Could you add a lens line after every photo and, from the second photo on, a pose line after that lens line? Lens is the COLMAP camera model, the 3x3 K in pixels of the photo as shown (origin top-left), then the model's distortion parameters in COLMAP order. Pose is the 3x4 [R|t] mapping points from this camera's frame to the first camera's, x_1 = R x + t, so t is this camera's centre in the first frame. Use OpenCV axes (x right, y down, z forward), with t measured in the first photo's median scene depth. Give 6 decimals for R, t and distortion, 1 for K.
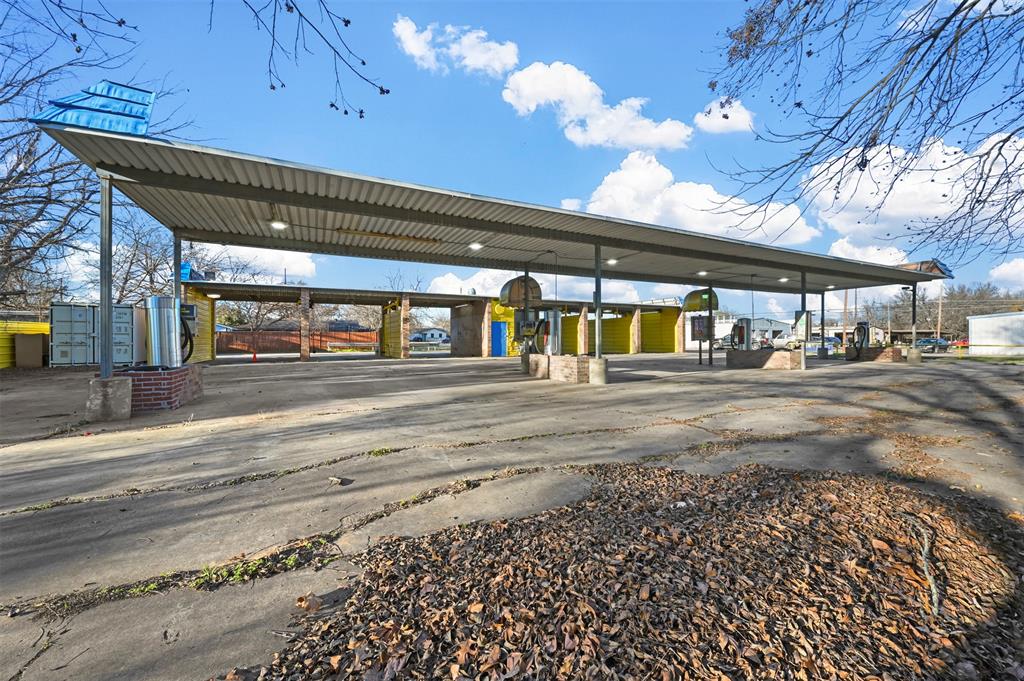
lens RADIAL K [[406.1, 0, 509.6], [0, 406.1, 339.3], [0, 0, 1]] dist [0.001260, 0.000294]
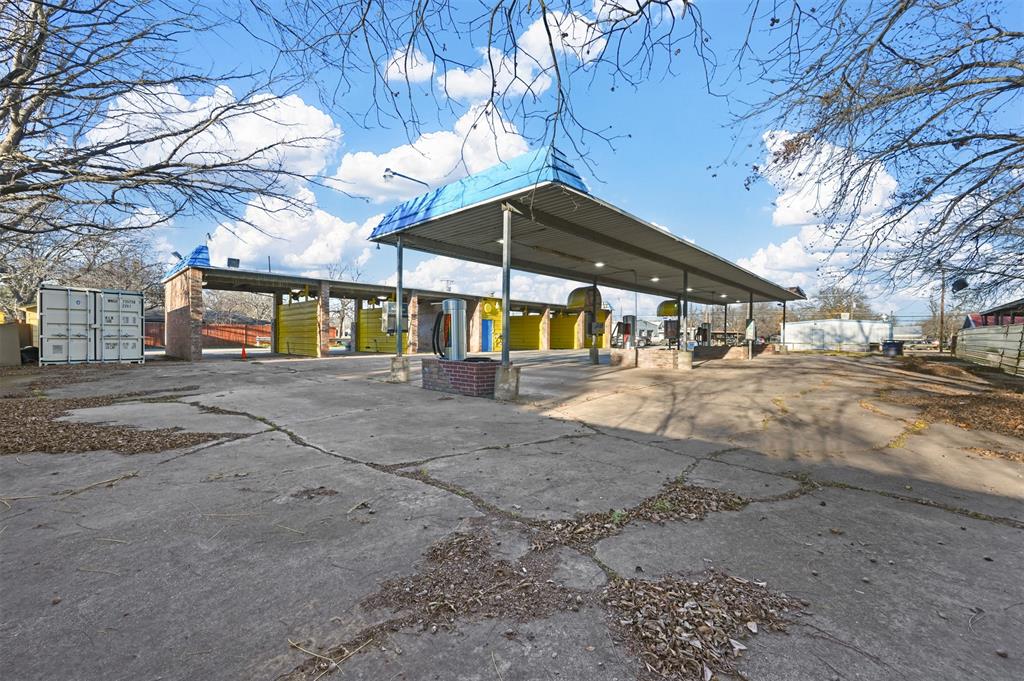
lens RADIAL K [[406.1, 0, 518.0], [0, 406.1, 335.3], [0, 0, 1]] dist [0.001260, 0.000294]
pose [[0.942853, 0.011716, 0.333004, -0.455239], [-0.011859, 0.999928, -0.001603, -0.000953], [-0.332999, -0.002438, 0.942924, -0.082876]]
